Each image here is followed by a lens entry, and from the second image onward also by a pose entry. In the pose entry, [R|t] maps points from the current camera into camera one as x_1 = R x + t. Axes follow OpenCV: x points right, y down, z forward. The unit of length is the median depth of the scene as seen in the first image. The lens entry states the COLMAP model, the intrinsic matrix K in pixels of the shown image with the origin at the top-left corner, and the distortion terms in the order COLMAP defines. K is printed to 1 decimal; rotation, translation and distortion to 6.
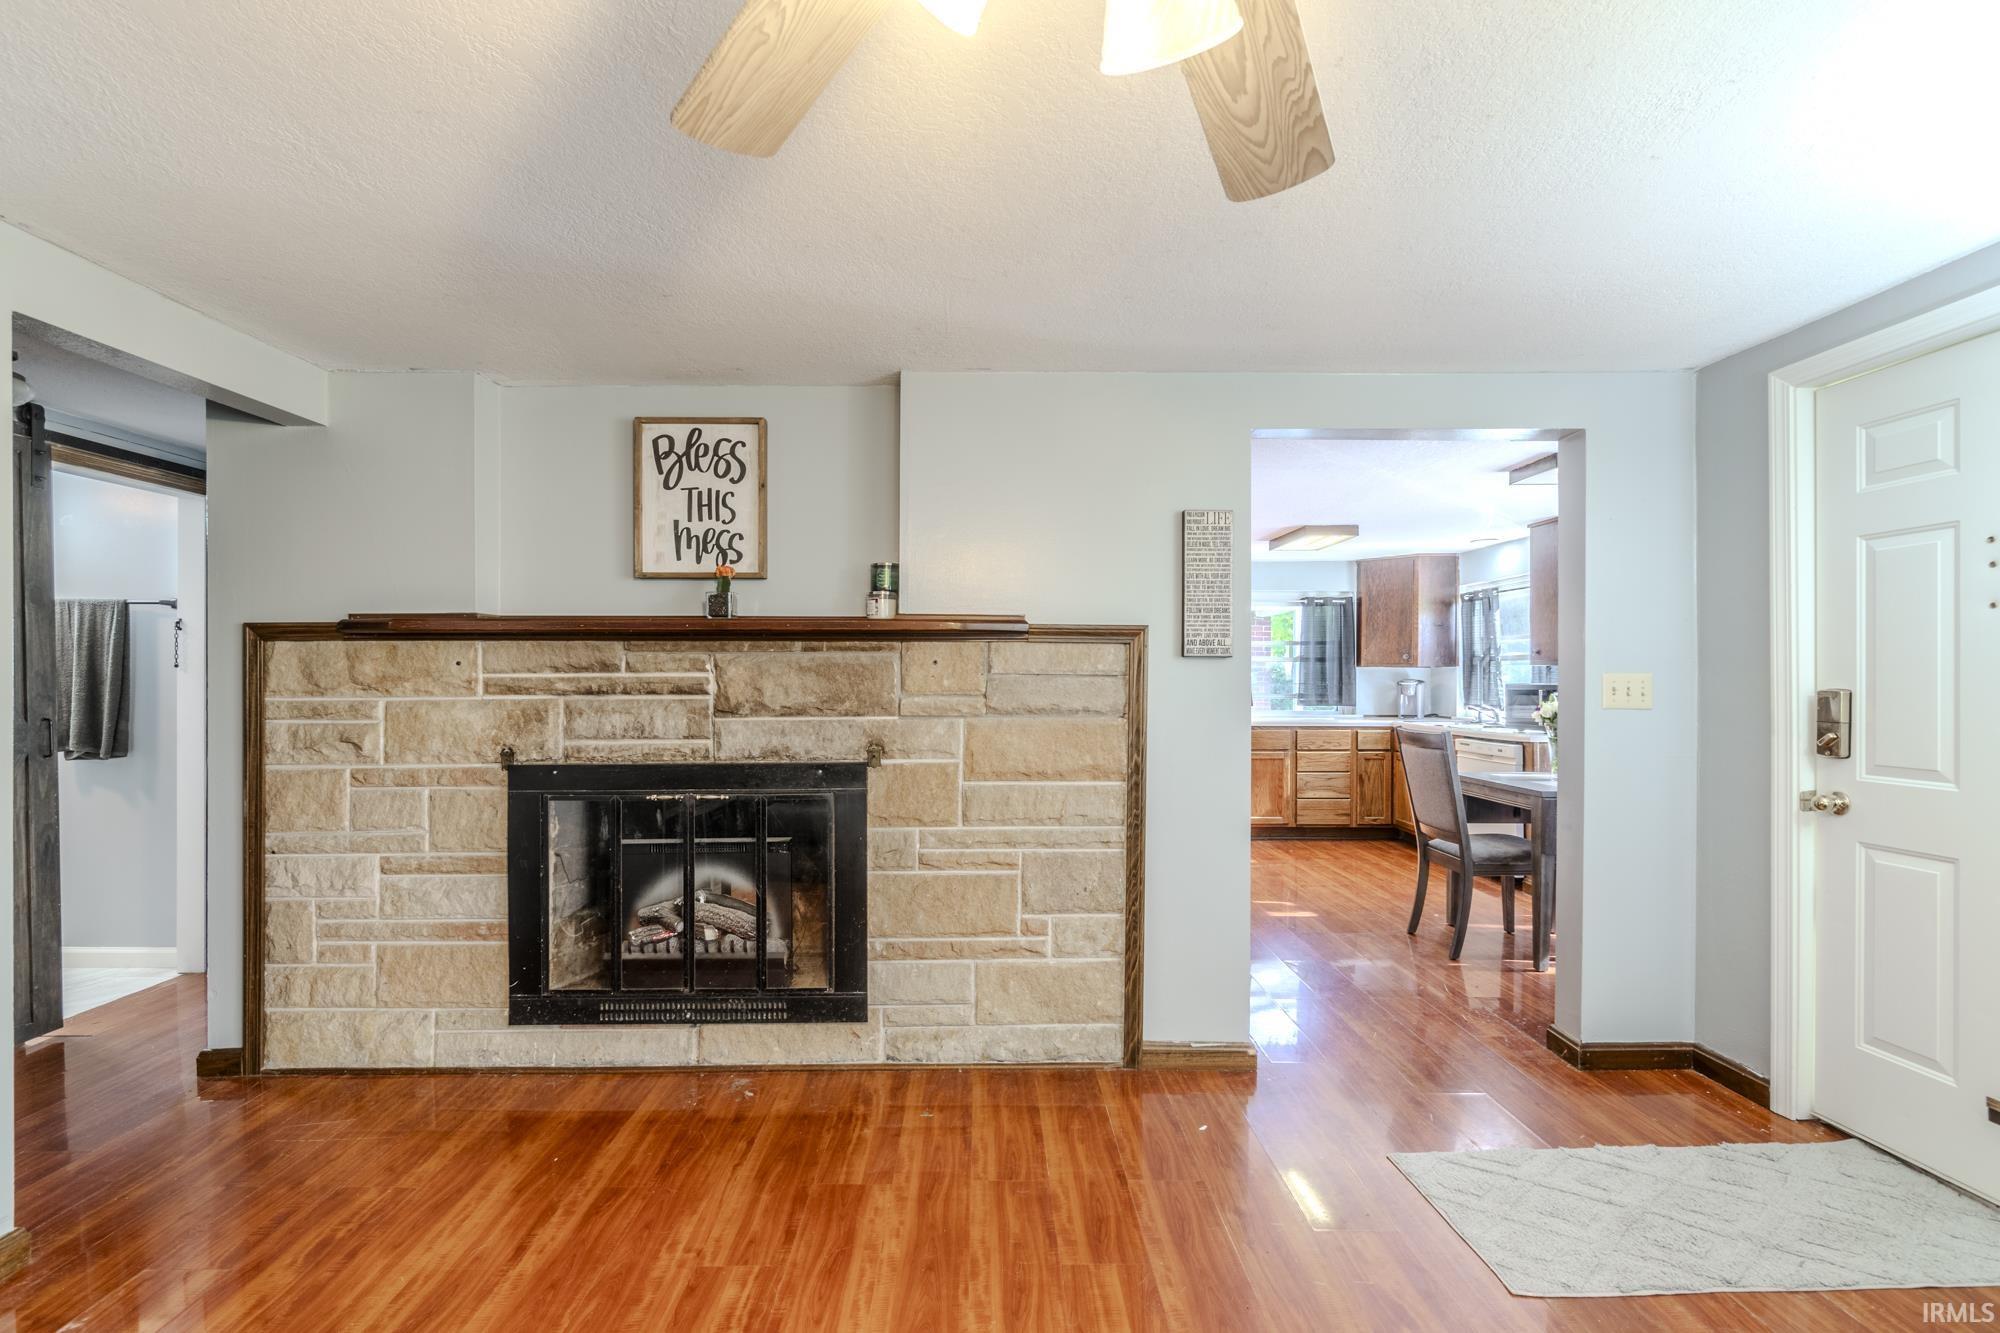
lens RADIAL K [[869.3, 0, 995.0], [0, 869.3, 678.8], [0, 0, 1]] dist [-0.004797, 0.002043]
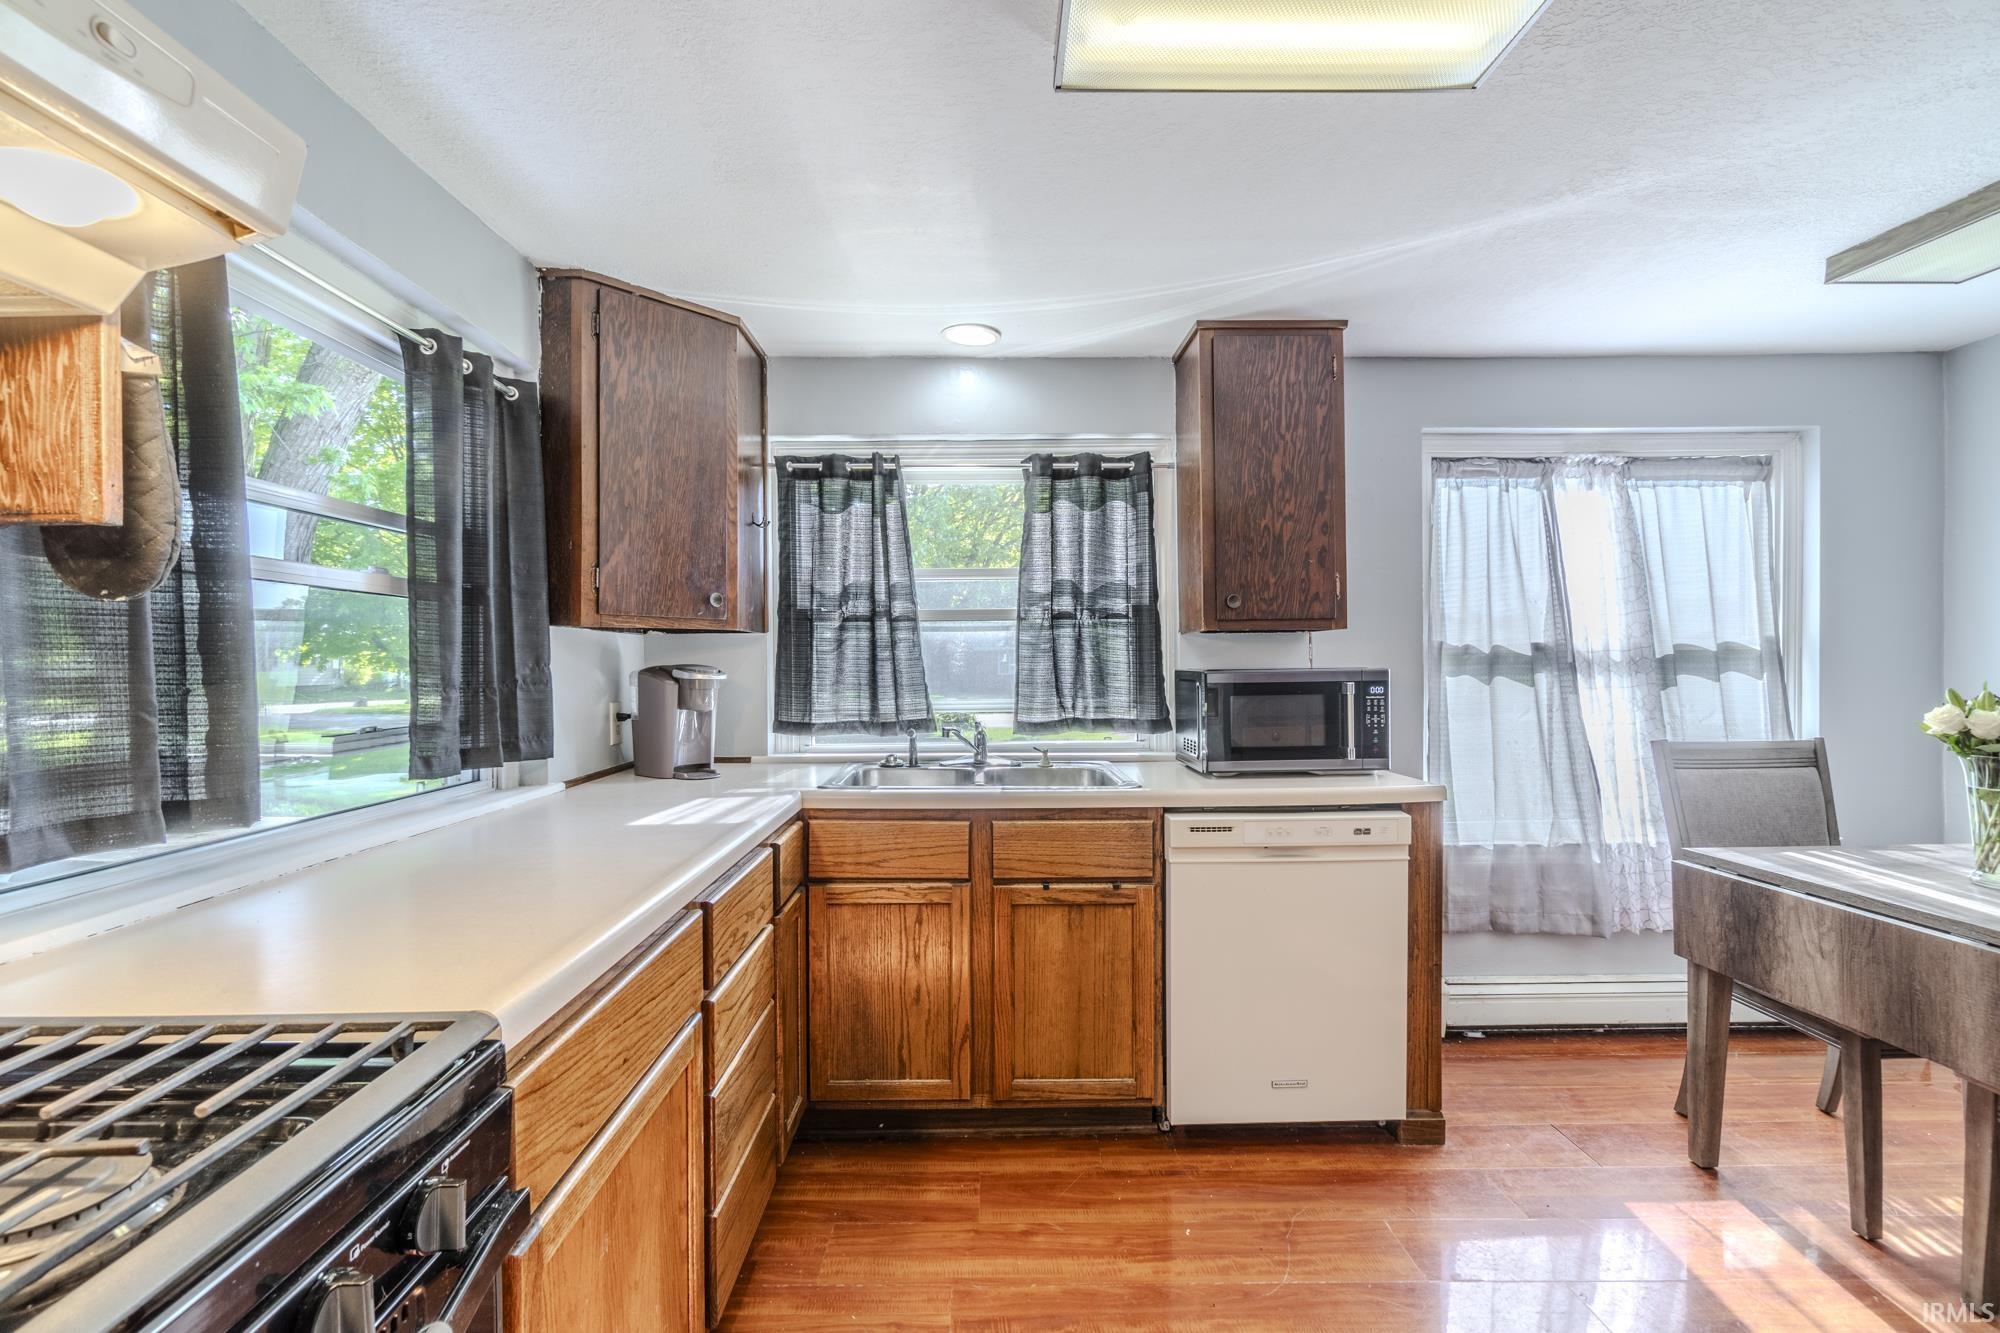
lens RADIAL K [[869.3, 0, 973.2], [0, 869.3, 669.3], [0, 0, 1]] dist [-0.004797, 0.002043]
pose [[0.027199, -0.010549, 0.999574, 0.129541], [0.009278, 0.999904, 0.010300, -0.000537], [-0.999587, 0.008994, 0.027295, 0.898883]]
